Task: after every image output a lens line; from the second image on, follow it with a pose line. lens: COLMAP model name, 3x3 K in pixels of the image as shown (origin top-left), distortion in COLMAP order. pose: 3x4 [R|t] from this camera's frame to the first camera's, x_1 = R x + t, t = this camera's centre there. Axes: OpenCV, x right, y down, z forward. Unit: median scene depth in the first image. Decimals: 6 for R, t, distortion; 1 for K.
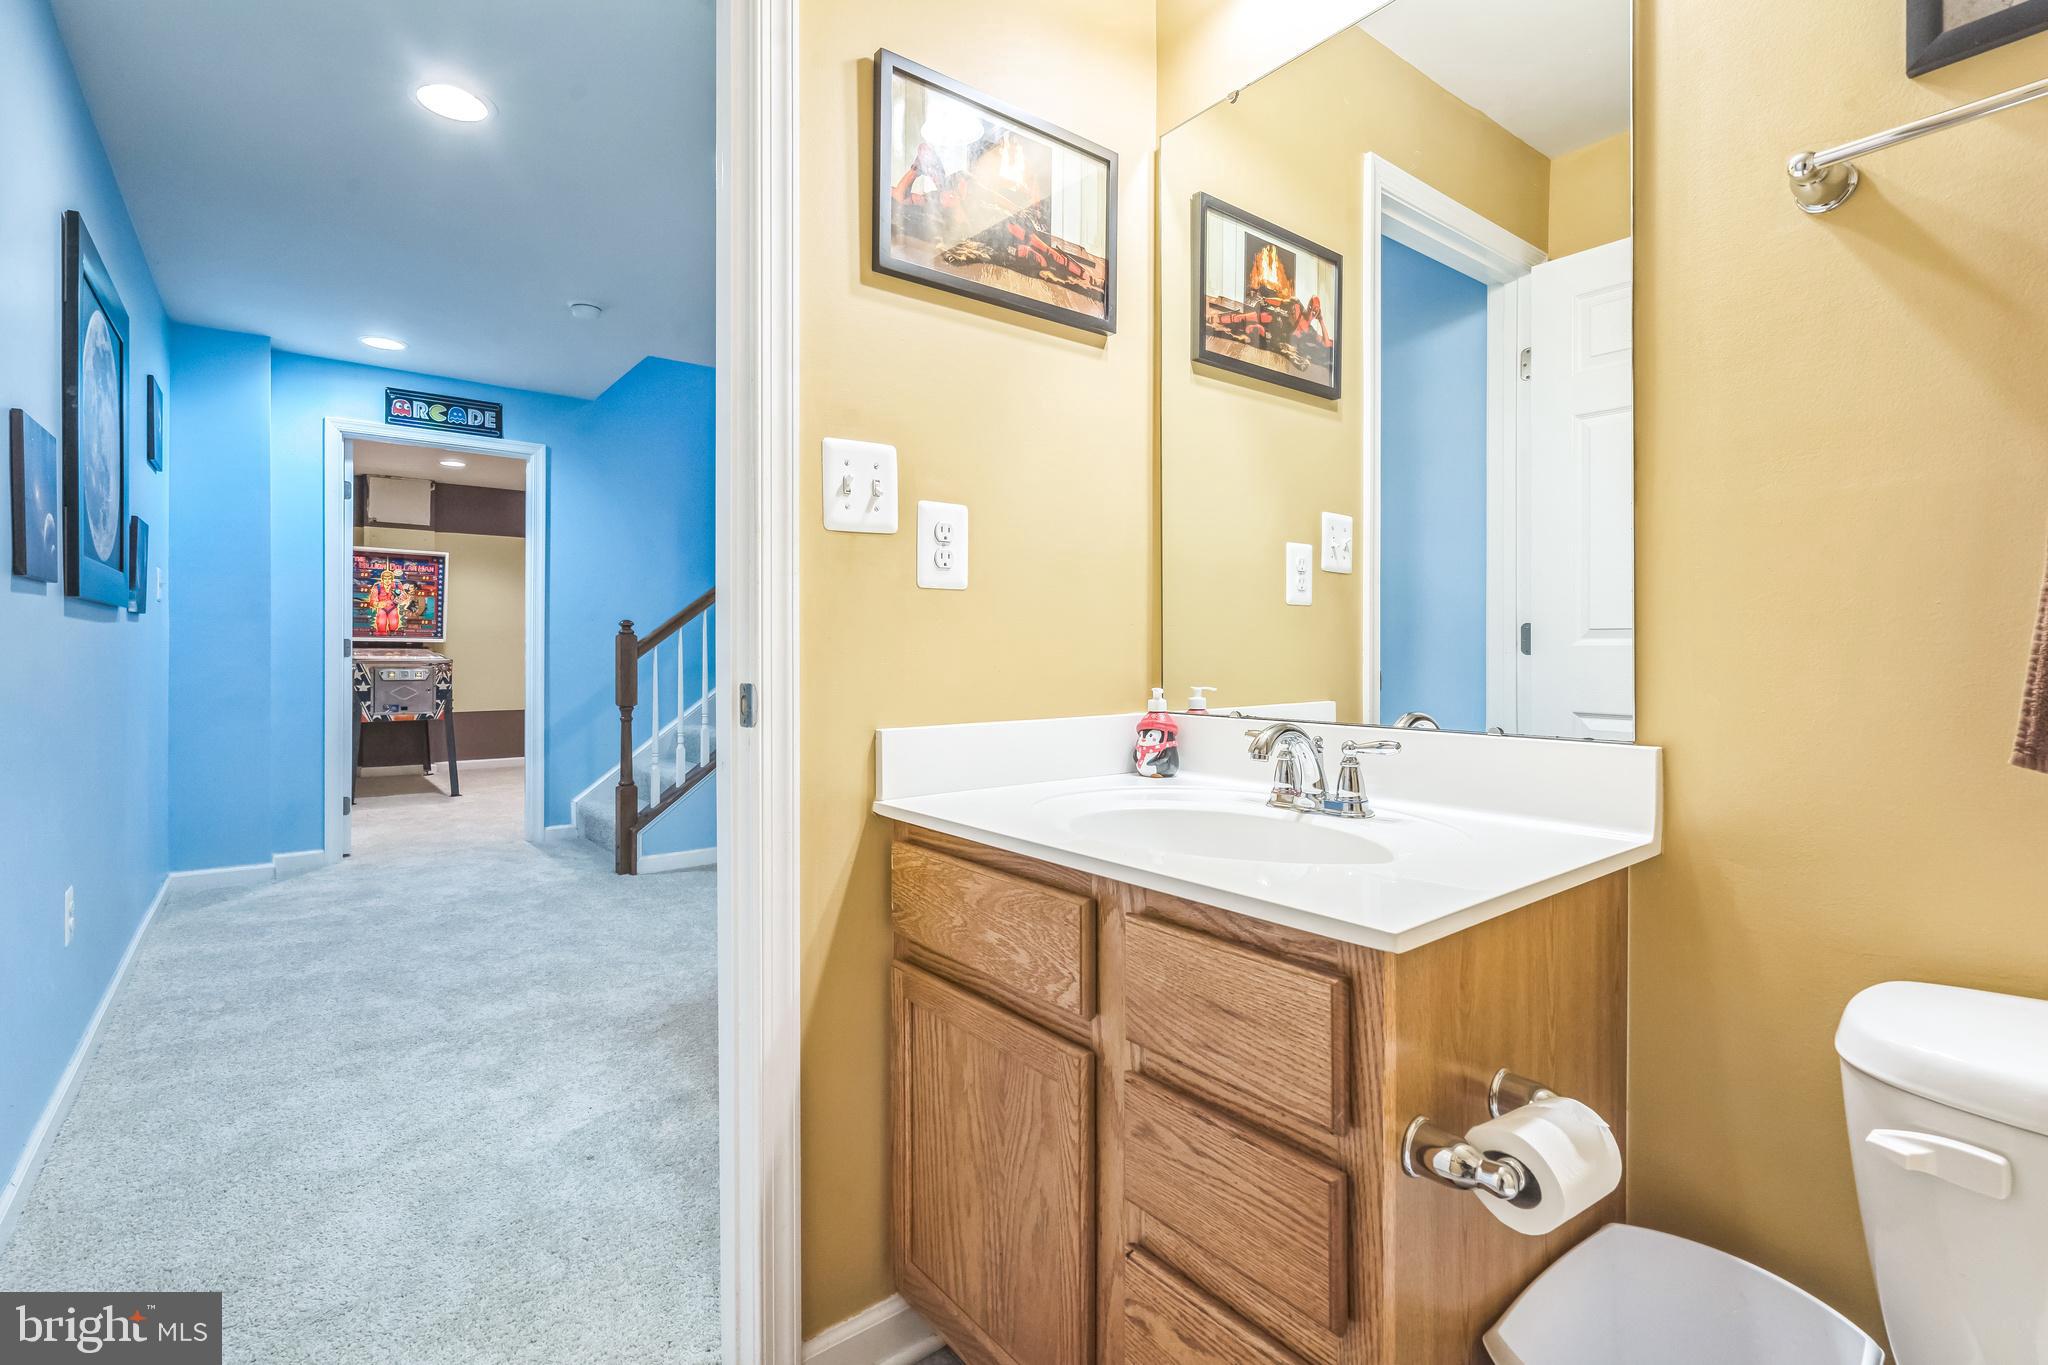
lens RADIAL K [[931.8, 0, 1019.5], [0, 931.8, 636.5], [0, 0, 1]] dist [-0.005329, 0.000750]
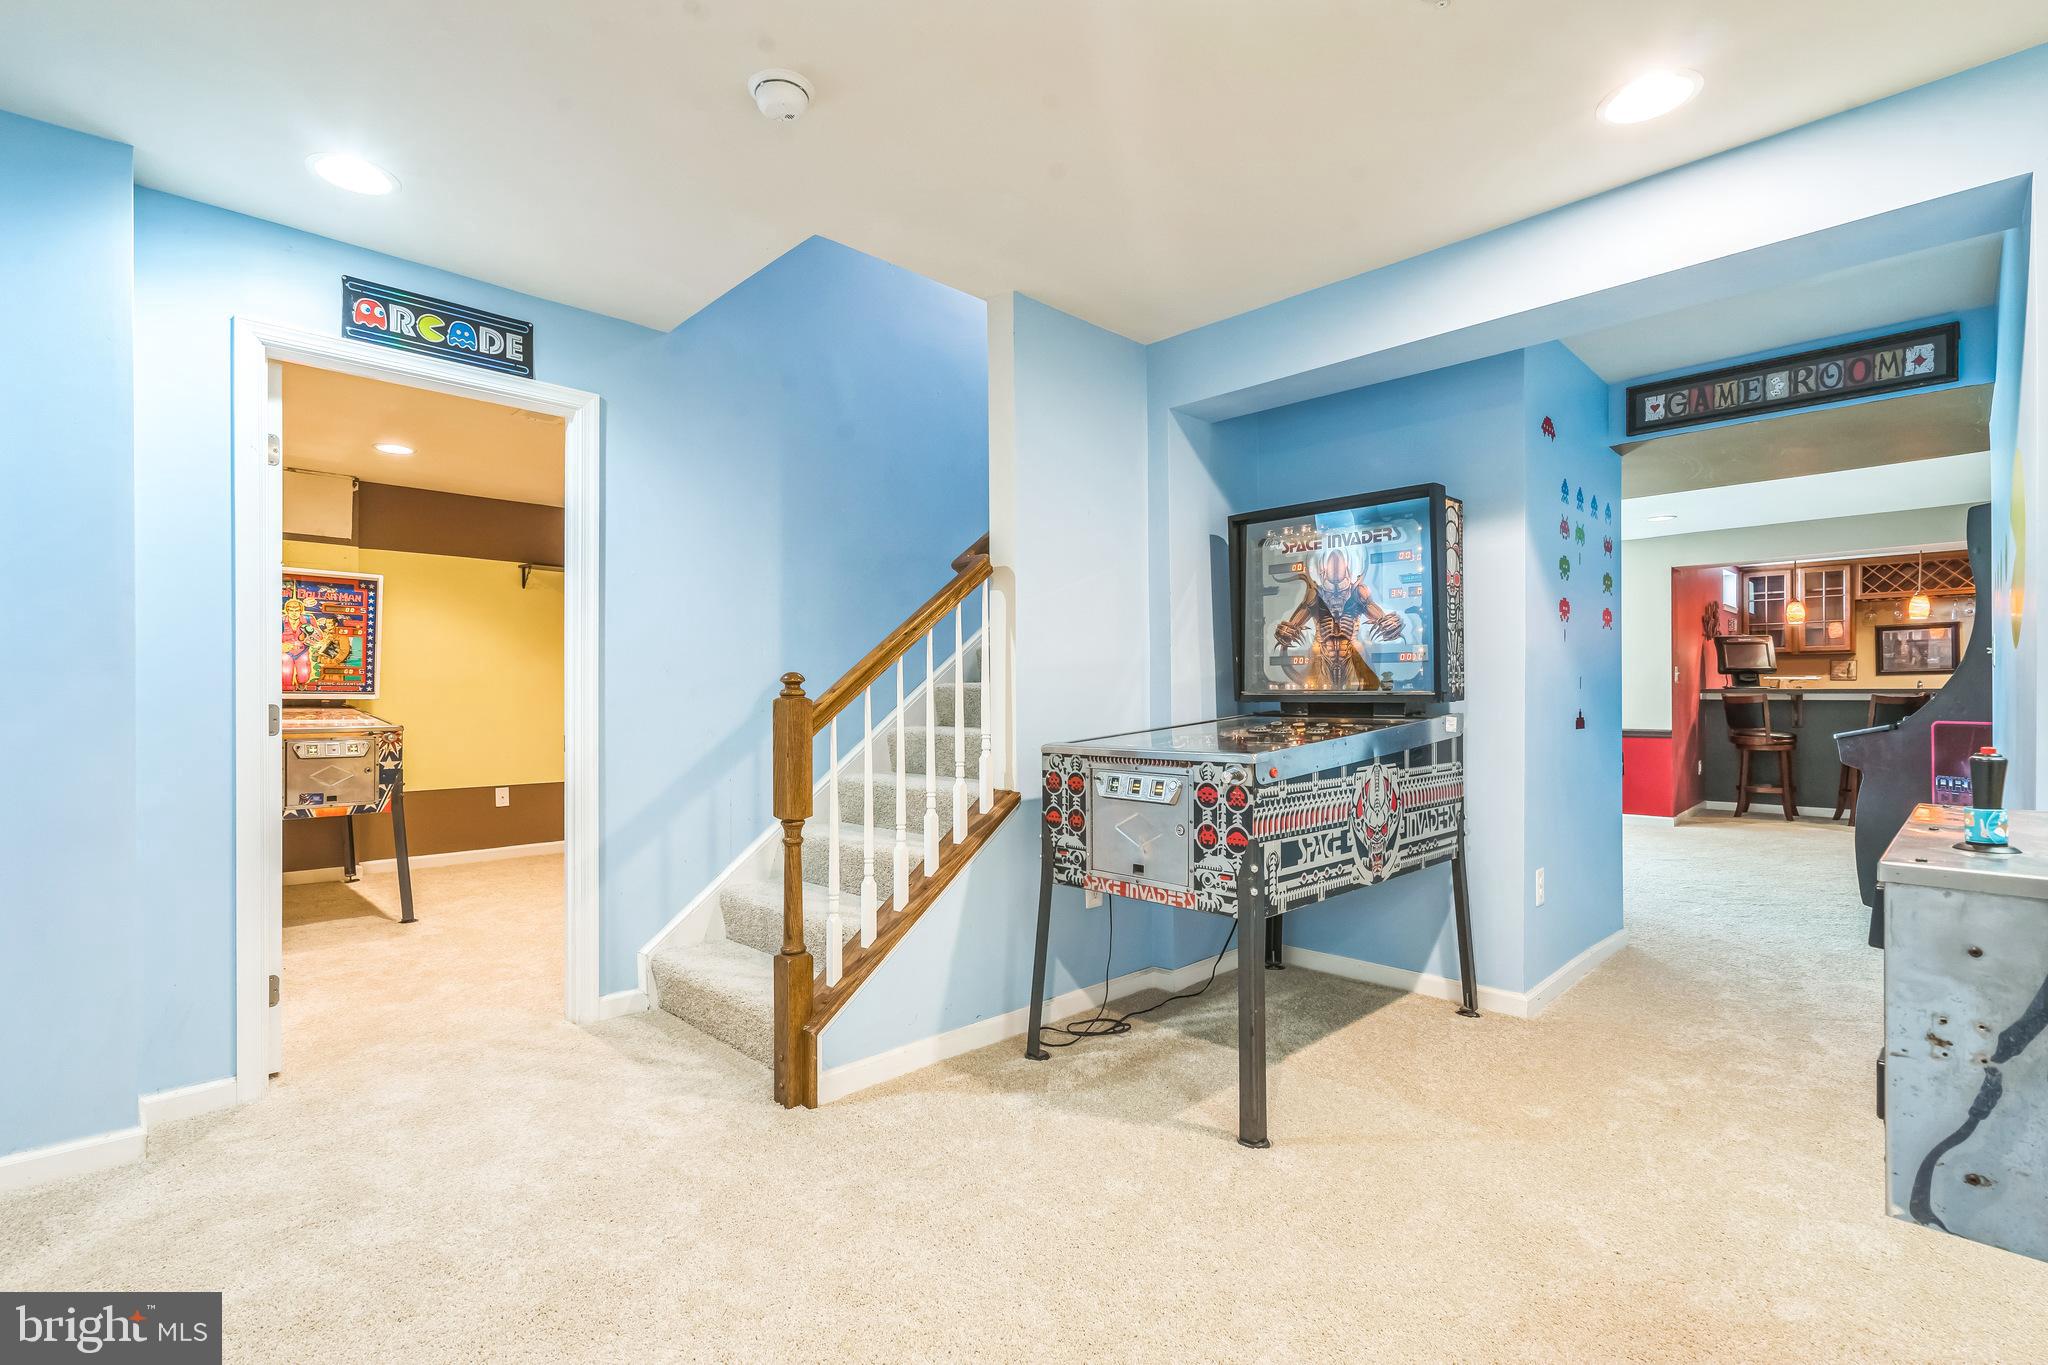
lens RADIAL K [[931.8, 0, 1022.0], [0, 931.8, 683.0], [0, 0, 1]] dist [-0.005329, 0.000750]
pose [[0.994559, -0.001666, 0.104159, -0.288023], [0.001532, 0.999998, 0.001366, -0.009887], [-0.104161, -0.001199, 0.994560, 0.337604]]
